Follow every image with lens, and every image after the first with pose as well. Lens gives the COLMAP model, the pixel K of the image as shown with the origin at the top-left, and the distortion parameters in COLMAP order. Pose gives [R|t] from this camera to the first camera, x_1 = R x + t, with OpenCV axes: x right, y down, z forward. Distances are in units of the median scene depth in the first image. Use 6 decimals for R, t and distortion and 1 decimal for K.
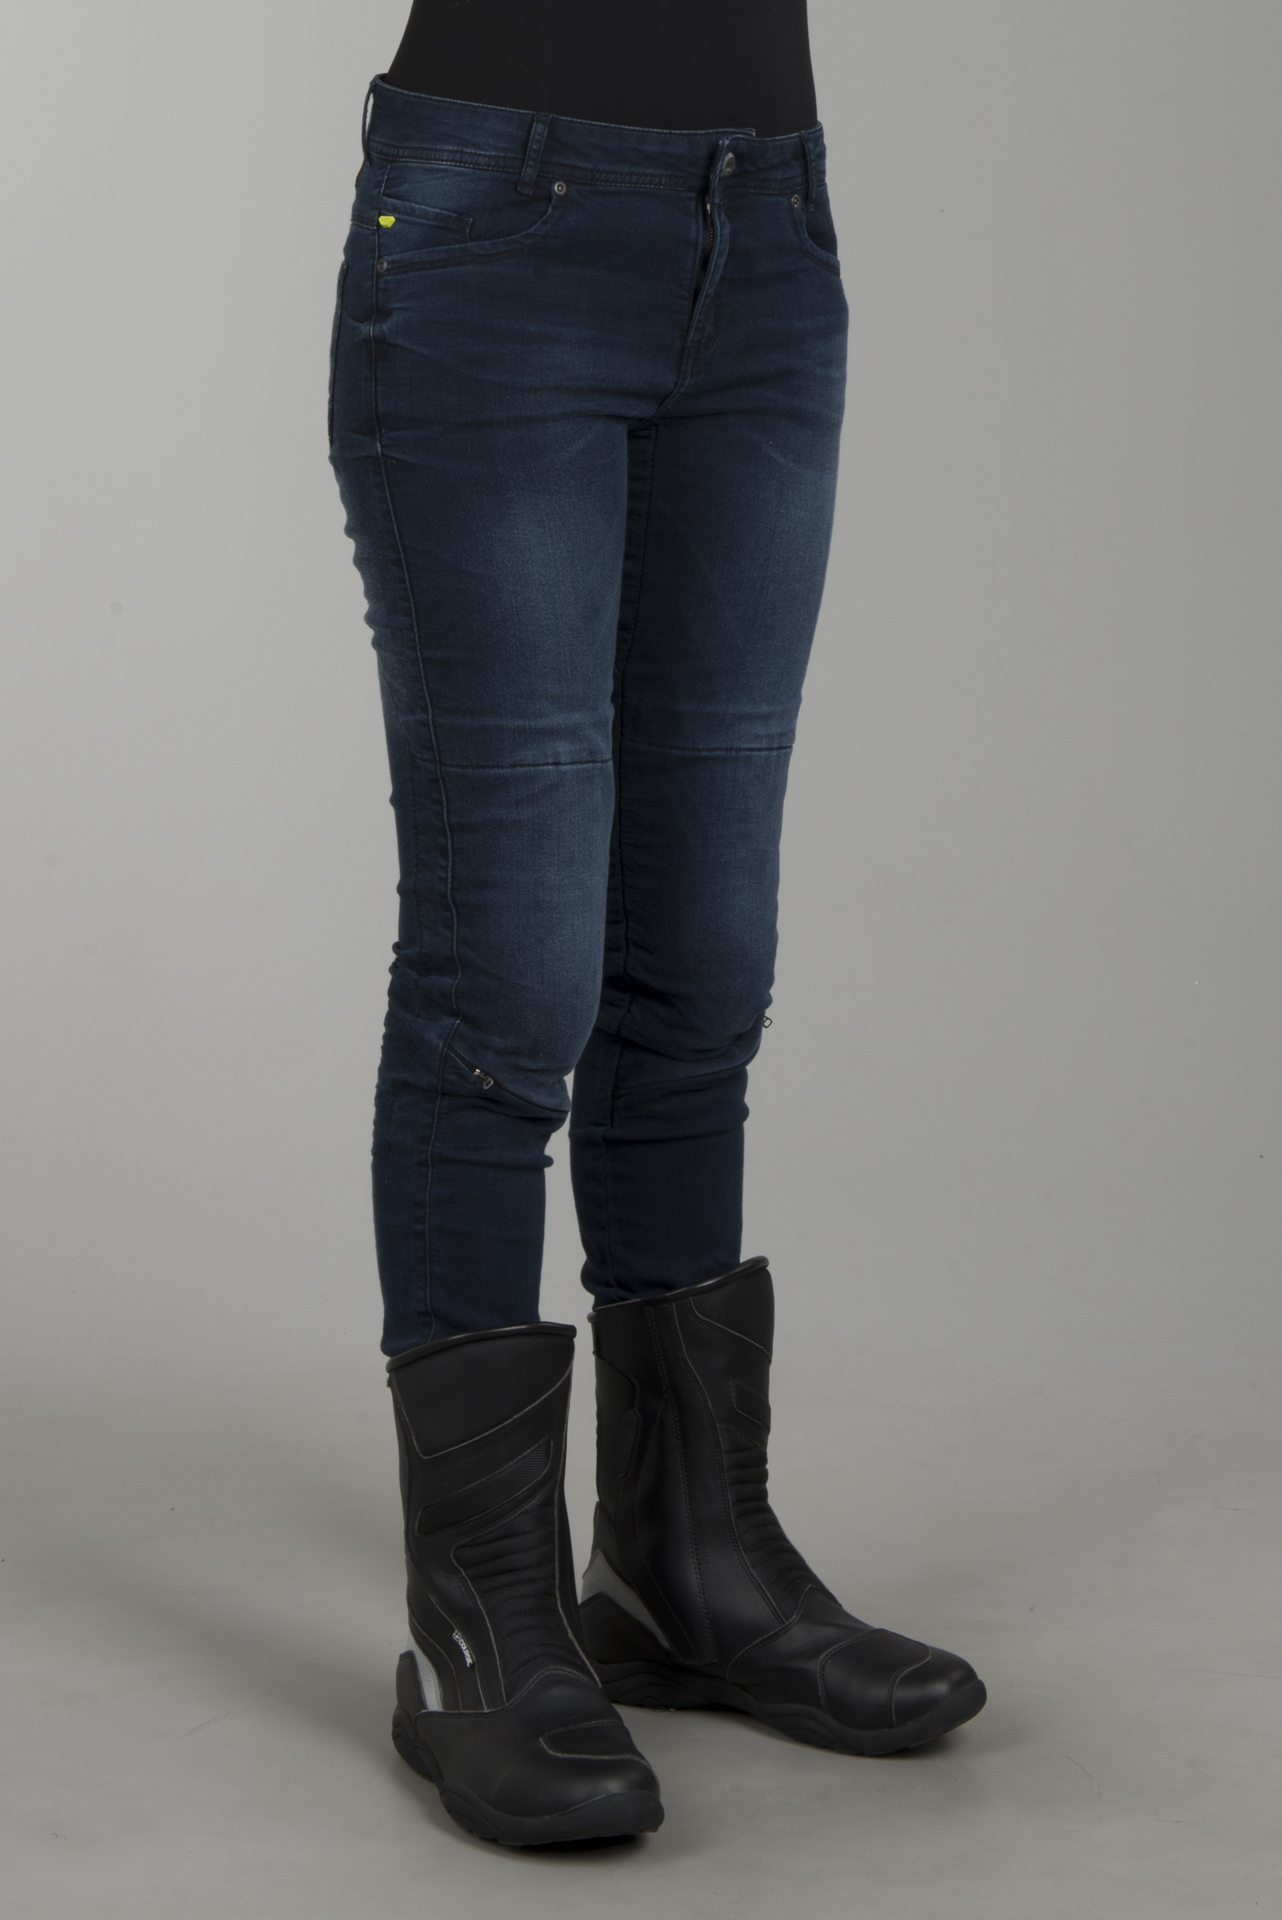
lens RADIAL K [[2786.1, 0, 640.0], [0, 2786.1, 935.2], [0, 0, 1]] dist [-0.000773, 0.014415]
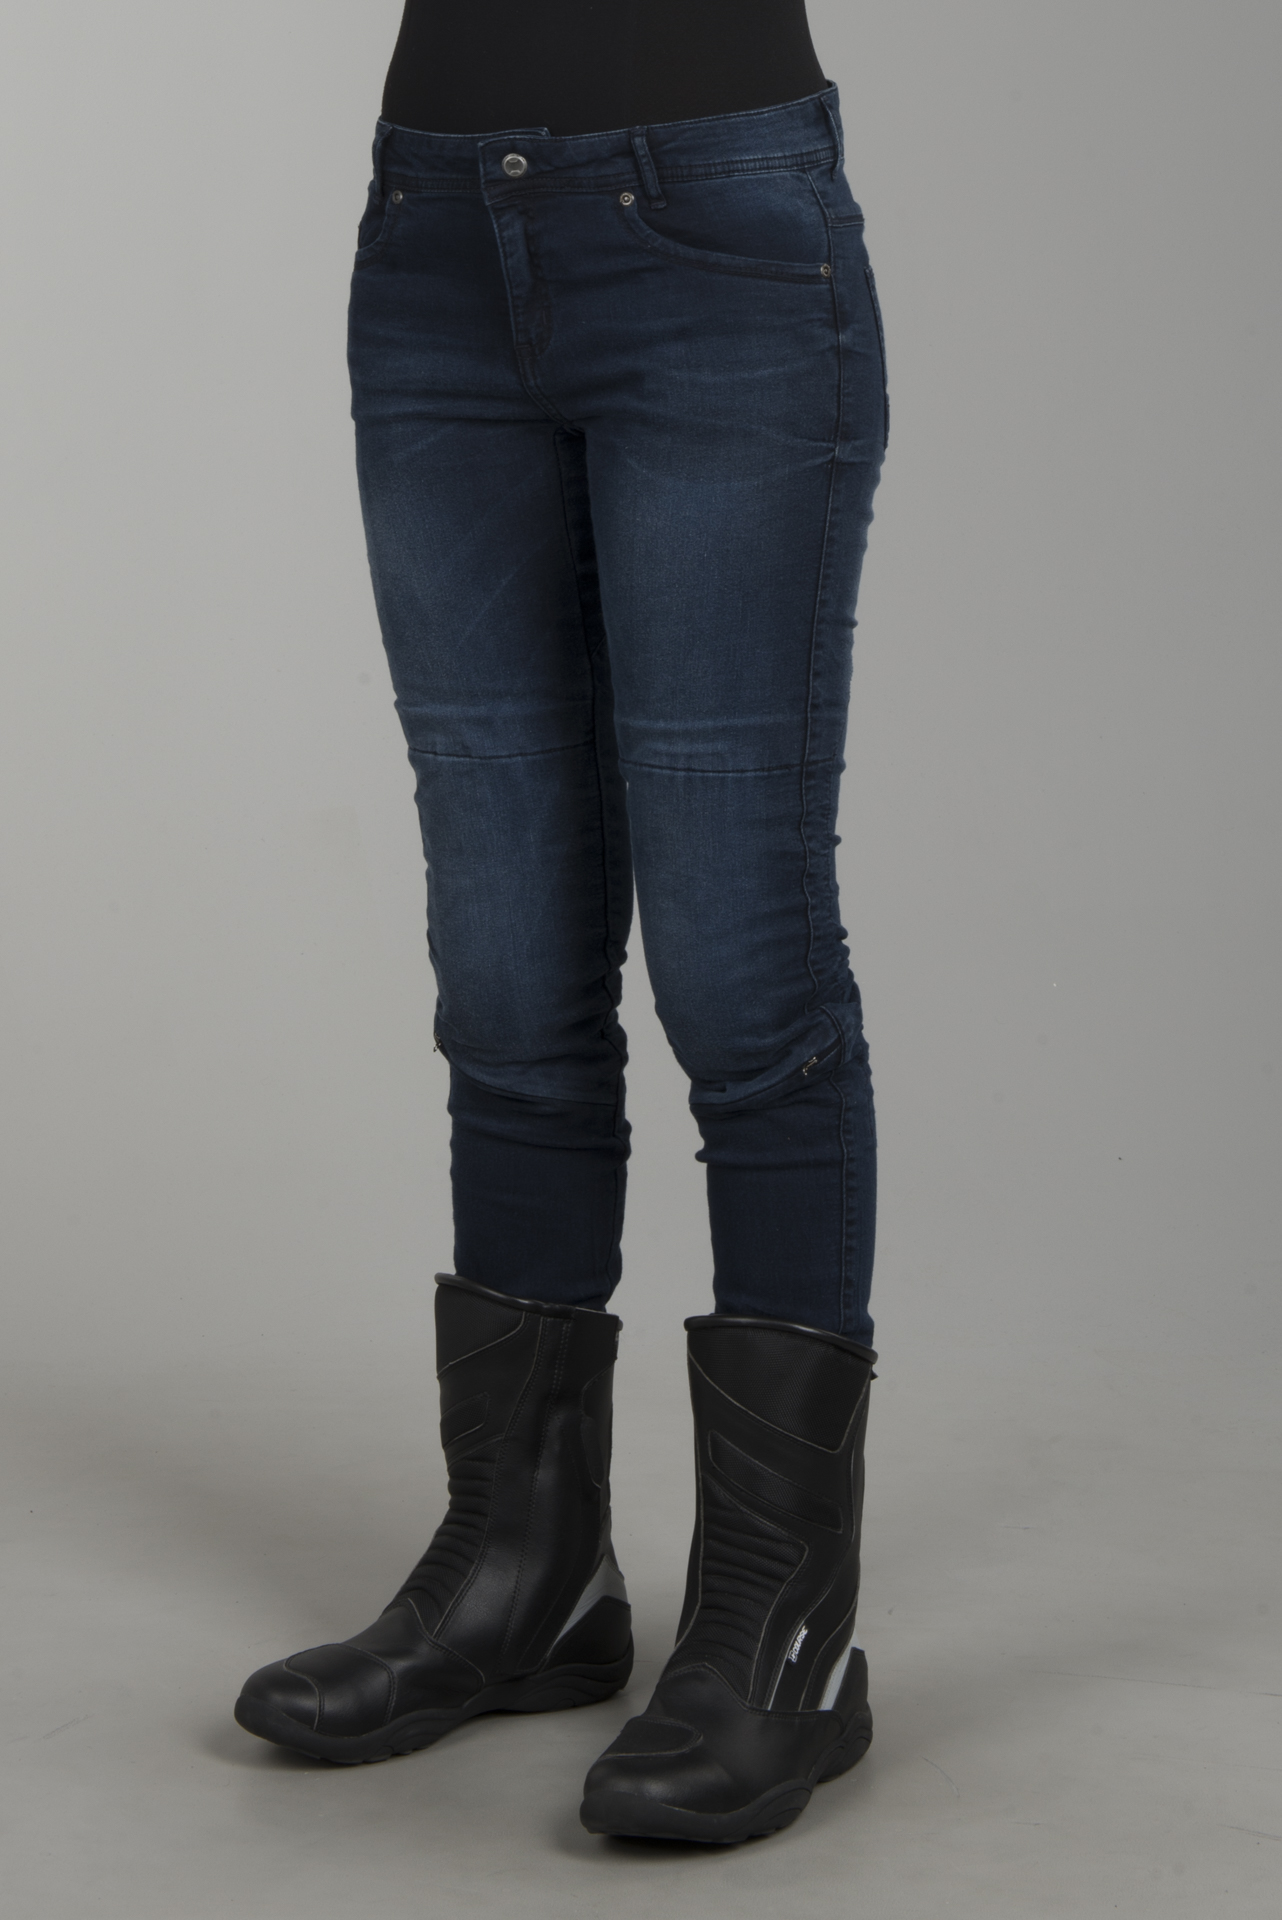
lens RADIAL K [[2771.1, 0, 641.0], [0, 2771.1, 960.0], [0, 0, 1]] dist [-0.044292, -0.032074]
pose [[0.661583, 0.162545, -0.732043, 0.802783], [-0.154719, 0.984808, 0.078842, -0.080840], [0.733737, 0.061100, 0.676681, 0.376513]]
